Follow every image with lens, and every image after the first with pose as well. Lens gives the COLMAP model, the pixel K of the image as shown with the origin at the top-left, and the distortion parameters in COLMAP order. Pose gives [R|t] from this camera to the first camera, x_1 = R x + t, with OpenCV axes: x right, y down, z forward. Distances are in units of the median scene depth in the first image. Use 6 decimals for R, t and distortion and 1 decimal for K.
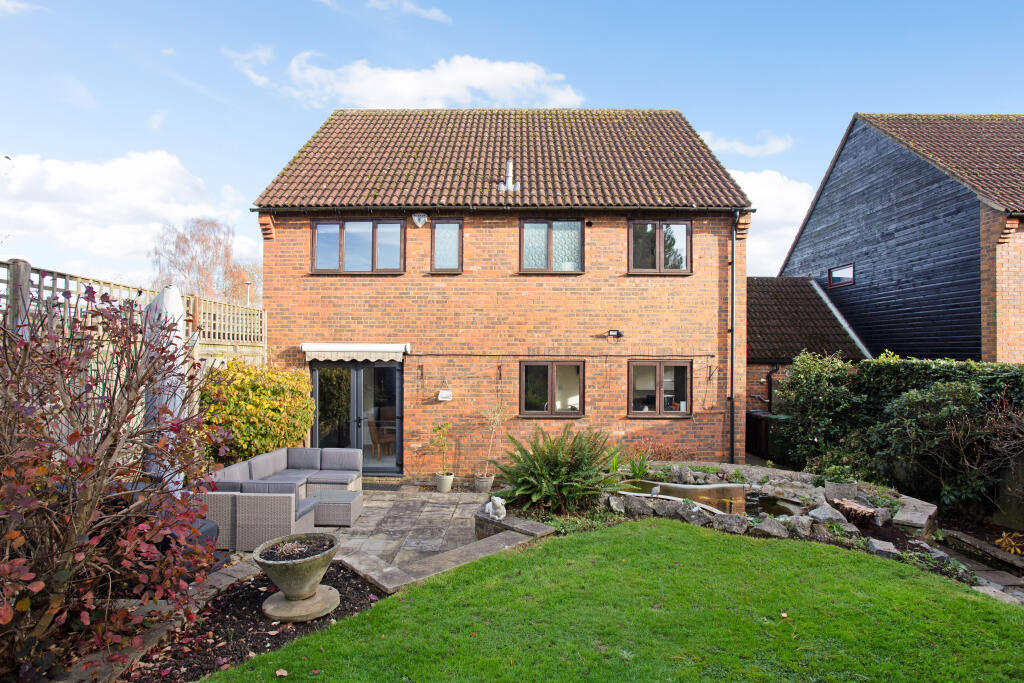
lens RADIAL K [[633.9, 0, 401.7], [0, 633.9, 325.6], [0, 0, 1]] dist [-0.042011, 0.024907]
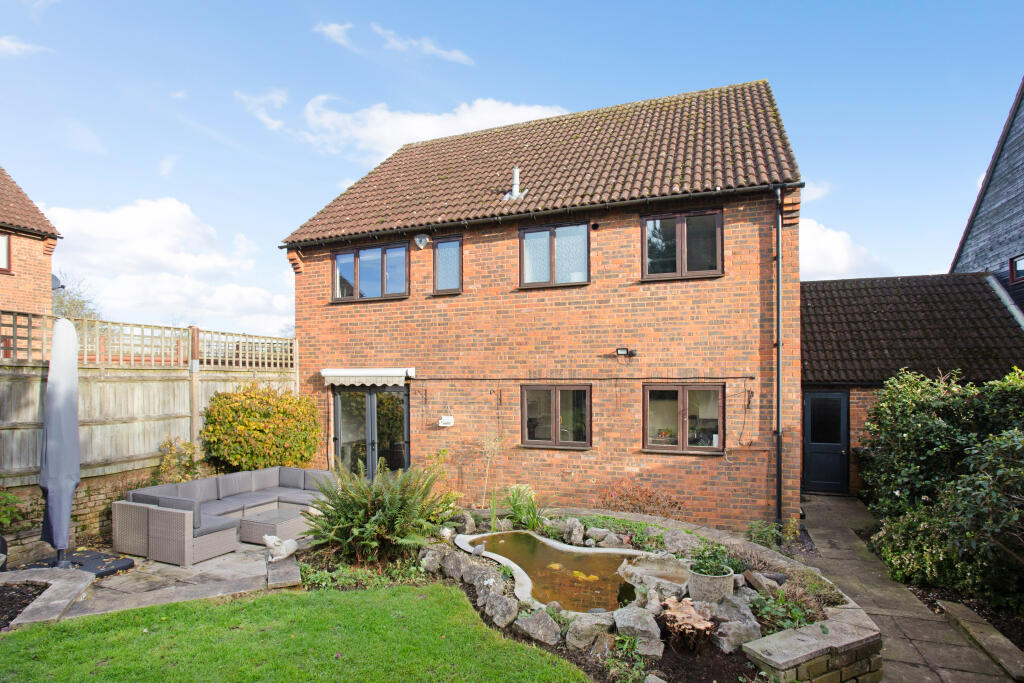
lens RADIAL K [[549.9, 0, 511.8], [0, 549.9, 367.4], [0, 0, 1]] dist [-0.042122, 0.015643]
pose [[0.933762, -0.015523, -0.357558, 0.458030], [0.022974, 0.999598, 0.016598, 0.017042], [0.357157, -0.023713, 0.933743, 0.255720]]
